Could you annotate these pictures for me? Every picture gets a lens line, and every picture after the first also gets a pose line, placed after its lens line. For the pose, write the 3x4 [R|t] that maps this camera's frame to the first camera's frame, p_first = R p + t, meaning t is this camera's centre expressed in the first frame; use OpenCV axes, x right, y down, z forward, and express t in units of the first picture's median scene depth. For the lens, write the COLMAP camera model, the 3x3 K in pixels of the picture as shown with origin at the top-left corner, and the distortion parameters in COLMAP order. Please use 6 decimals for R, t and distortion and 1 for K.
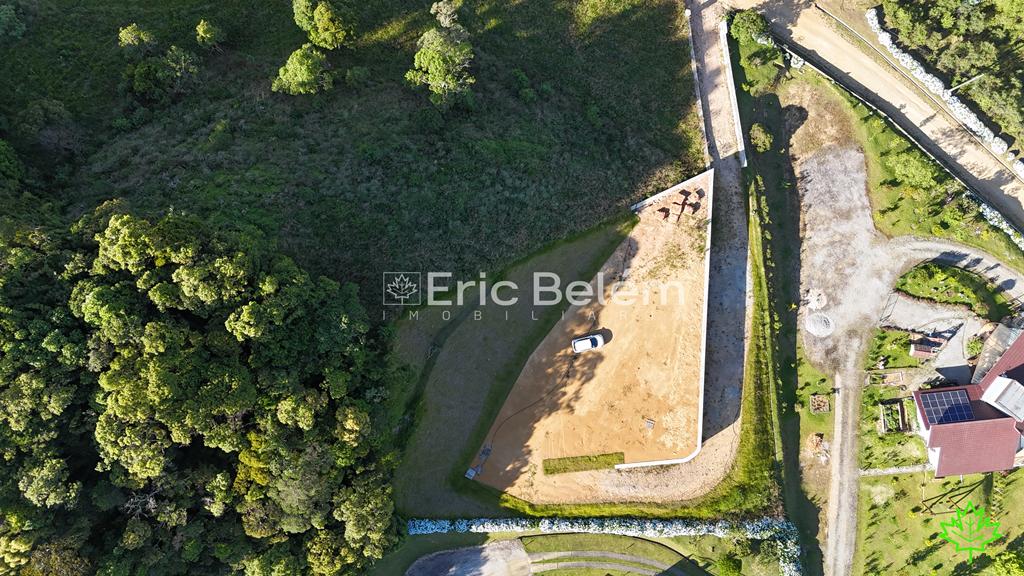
lens RADIAL K [[754.0, 0, 509.2], [0, 754.0, 289.7], [0, 0, 1]] dist [0.060688, -0.056669]
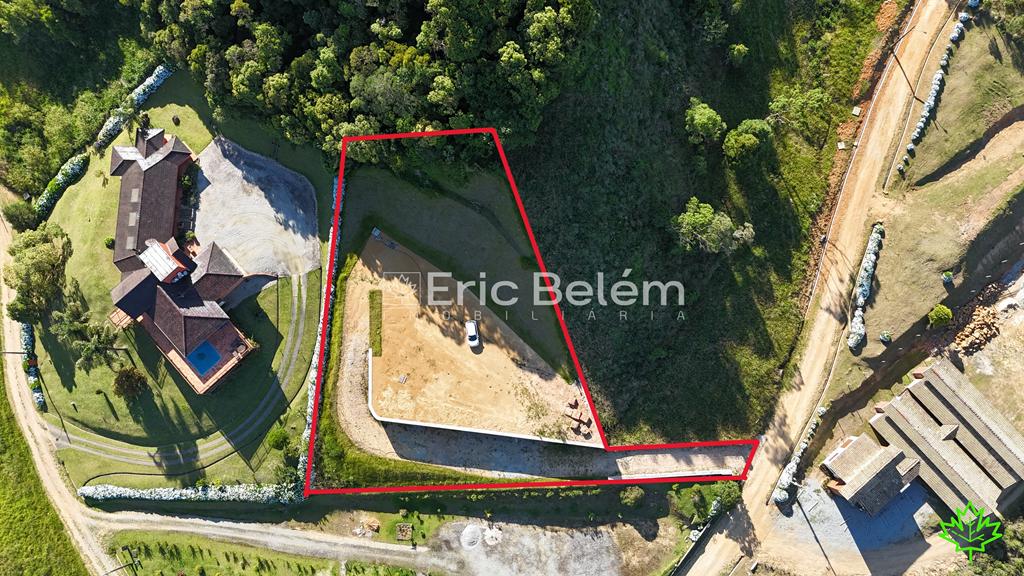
lens RADIAL K [[754.0, 0, 510.9], [0, 754.0, 288.8], [0, 0, 1]] dist [0.060688, -0.056669]
pose [[-0.078847, 0.991535, -0.103160, 0.152113], [-0.996781, -0.076906, 0.022663, -0.013383], [0.014538, 0.104615, 0.994407, -0.223715]]
